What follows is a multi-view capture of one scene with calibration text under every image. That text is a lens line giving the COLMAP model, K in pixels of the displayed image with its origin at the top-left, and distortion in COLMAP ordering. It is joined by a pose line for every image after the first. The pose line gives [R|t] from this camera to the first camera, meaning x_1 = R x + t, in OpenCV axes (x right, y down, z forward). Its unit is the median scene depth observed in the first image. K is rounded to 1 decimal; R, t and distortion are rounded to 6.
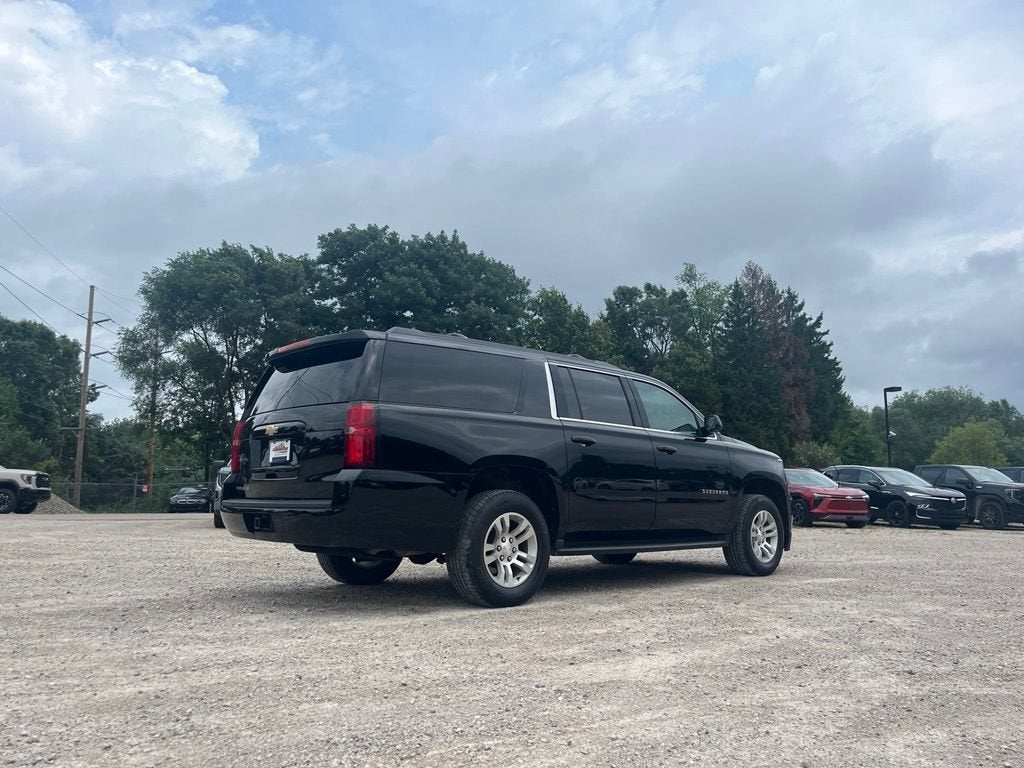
lens RADIAL K [[799.9, 0, 515.4], [0, 799.9, 387.8], [0, 0, 1]] dist [-0.005799, -0.014300]
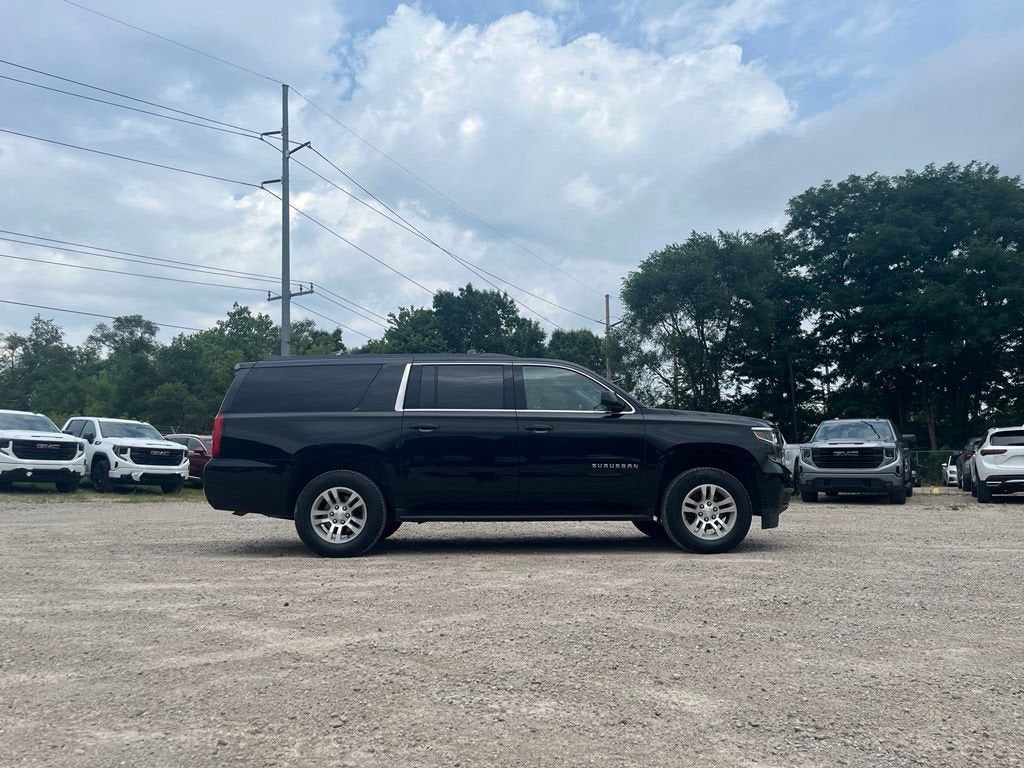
lens RADIAL K [[797.0, 0, 512.0], [0, 797.0, 384.0], [0, 0, 1]] dist [0.254676, -0.001780]
pose [[0.754982, -0.086998, -0.649949, 0.129650], [0.103521, 0.994544, -0.012874, 0.004043], [0.647523, -0.057564, 0.759869, 0.021461]]
